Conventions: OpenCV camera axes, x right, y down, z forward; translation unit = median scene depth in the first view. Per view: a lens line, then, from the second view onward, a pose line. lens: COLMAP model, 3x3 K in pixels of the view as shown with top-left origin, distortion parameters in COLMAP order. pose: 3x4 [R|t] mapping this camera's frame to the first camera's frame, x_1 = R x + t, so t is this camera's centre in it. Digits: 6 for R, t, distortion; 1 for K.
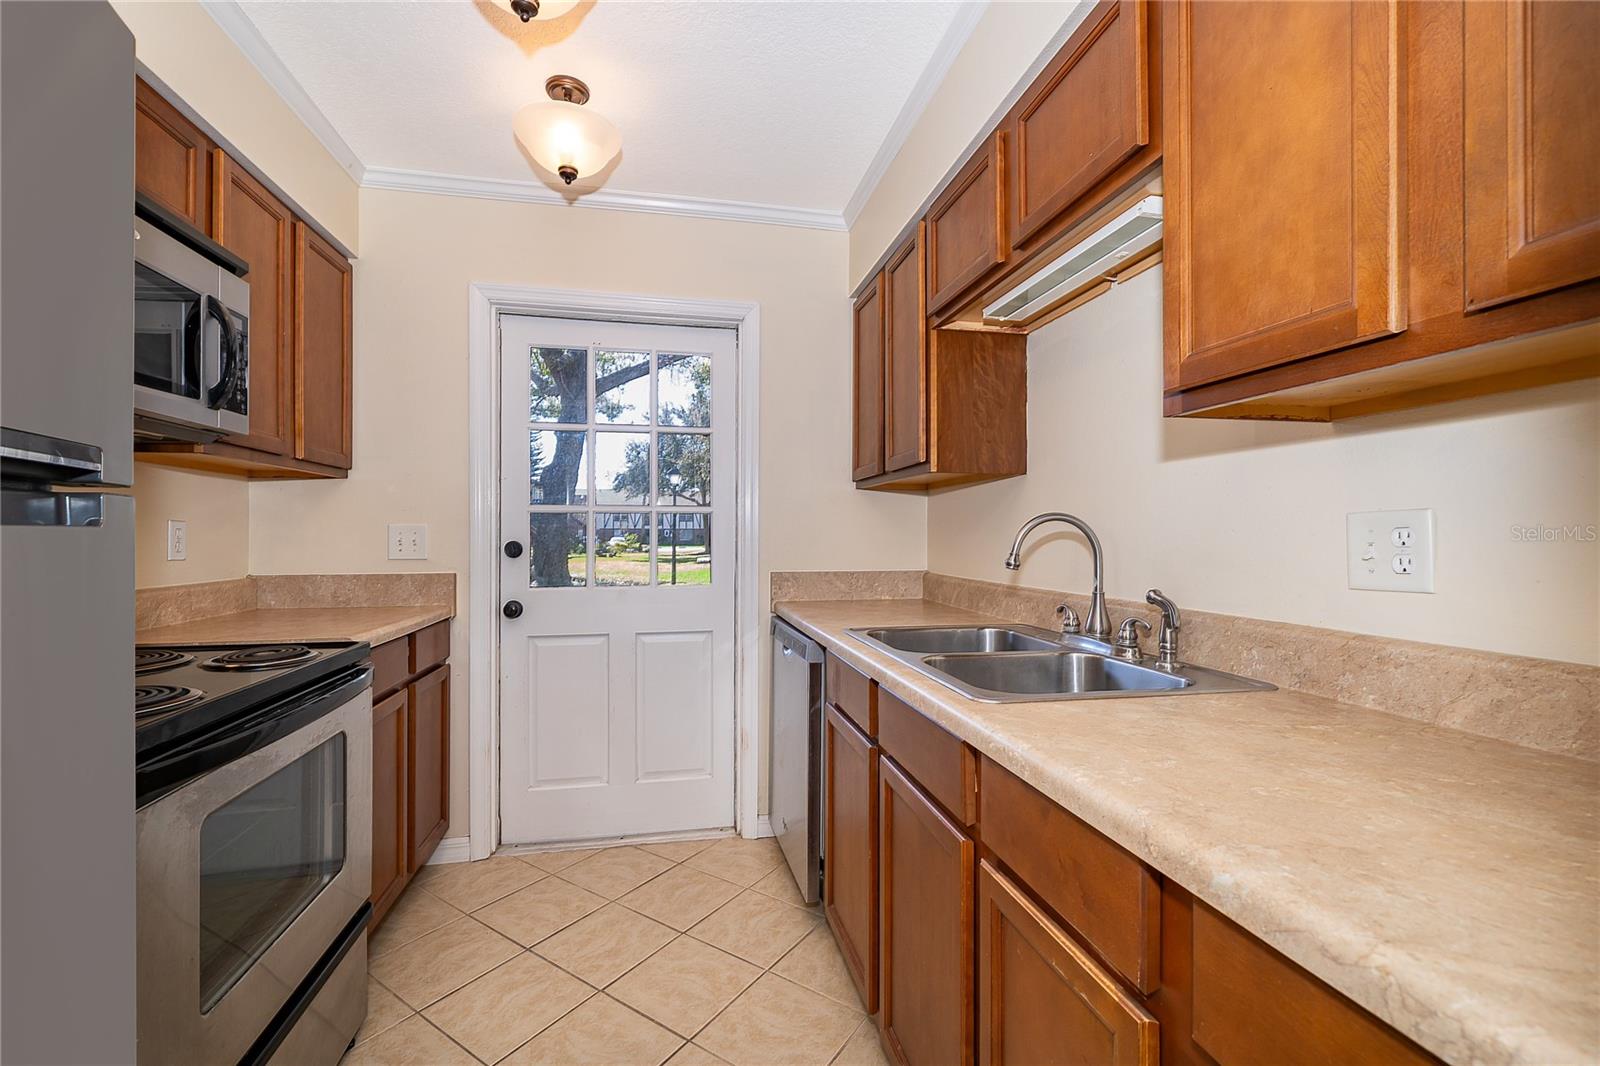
lens RADIAL K [[658.4, 0, 783.5], [0, 658.4, 535.6], [0, 0, 1]] dist [-0.001334, 0.000136]
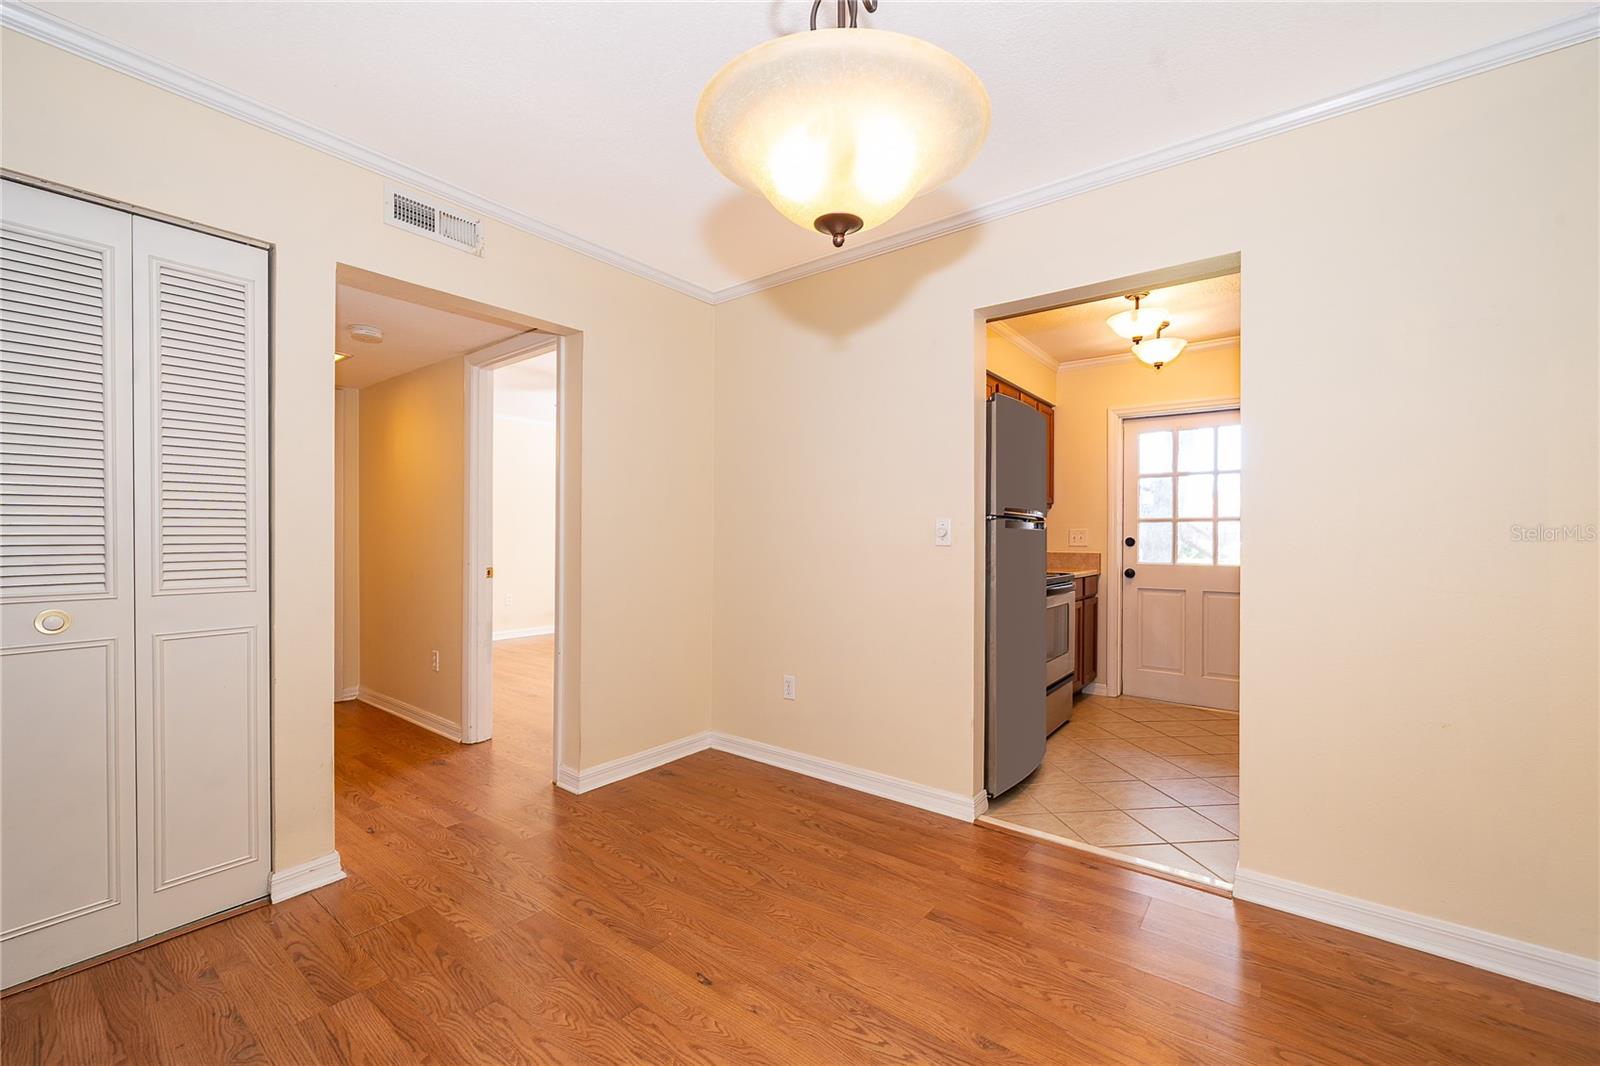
lens RADIAL K [[658.4, 0, 800.5], [0, 658.4, 540.8], [0, 0, 1]] dist [-0.001334, 0.000136]
pose [[0.663034, 0.003613, -0.748581, 0.419066], [-0.006373, 0.999979, -0.000818, 0.028753], [0.748562, 0.005313, 0.663043, -1.068552]]
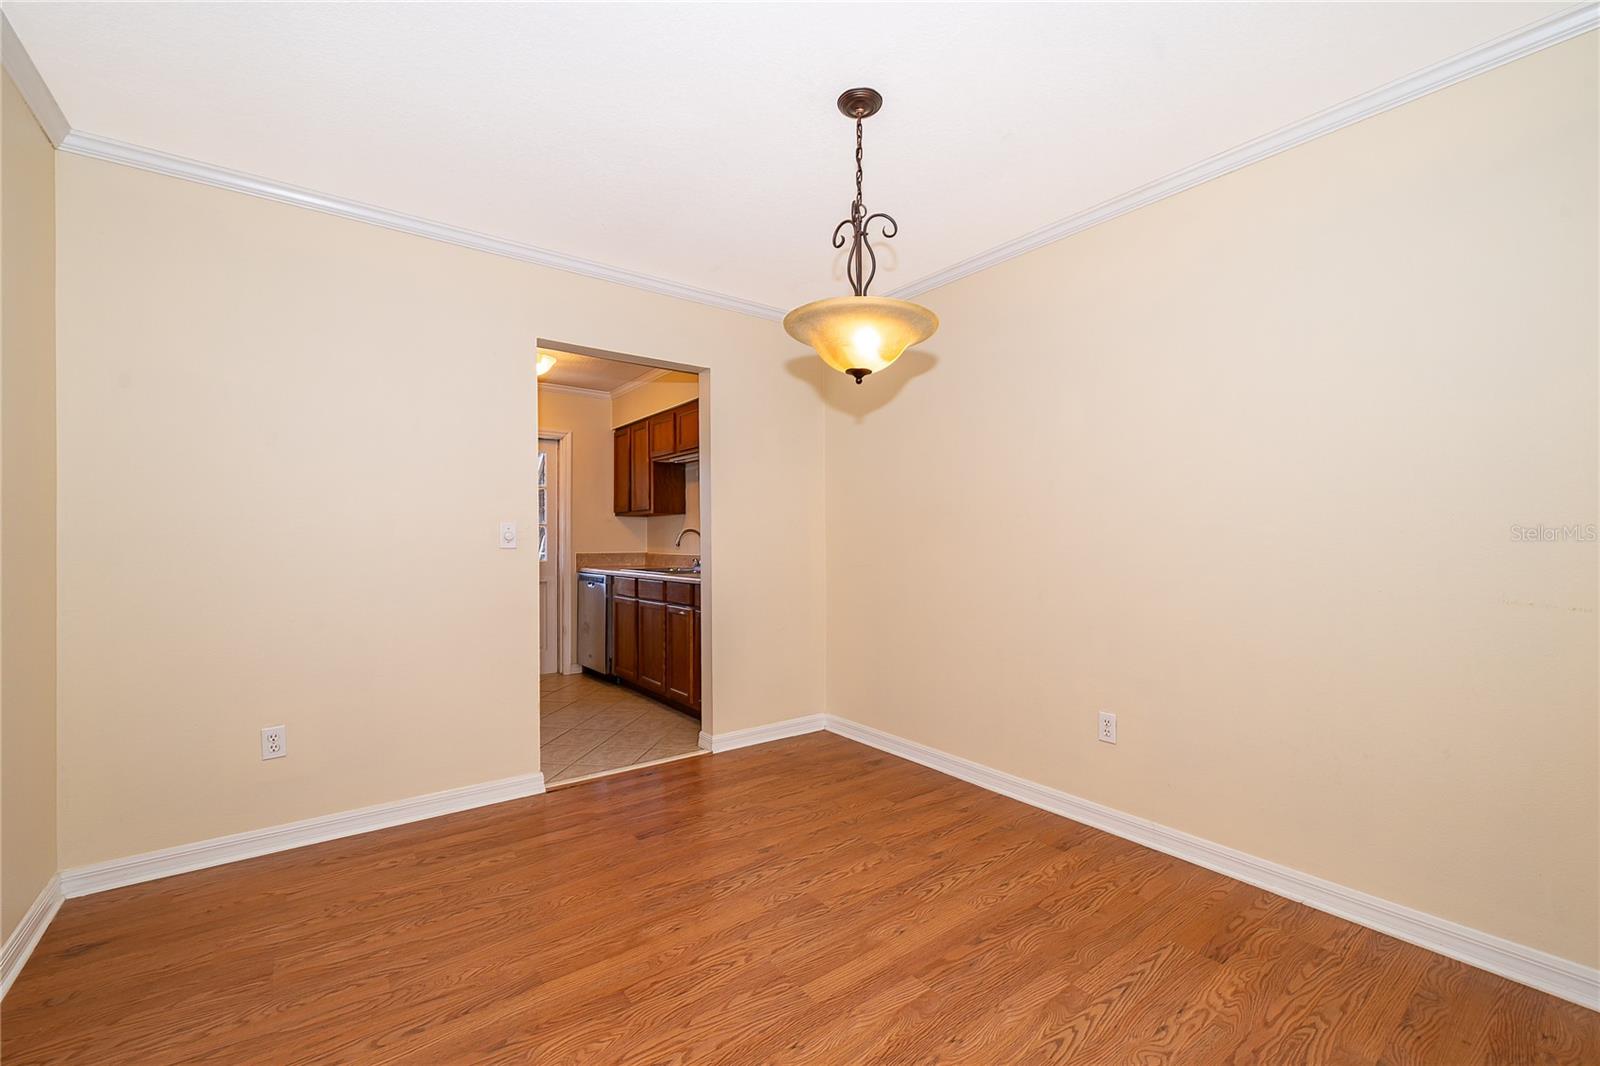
lens RADIAL K [[658.4, 0, 805.1], [0, 658.4, 543.9], [0, 0, 1]] dist [-0.001334, 0.000136]
pose [[0.889326, -0.006214, 0.457232, -0.394042], [0.005936, 0.999980, 0.002043, 0.025483], [-0.457235, 0.000898, 0.889345, -1.488551]]
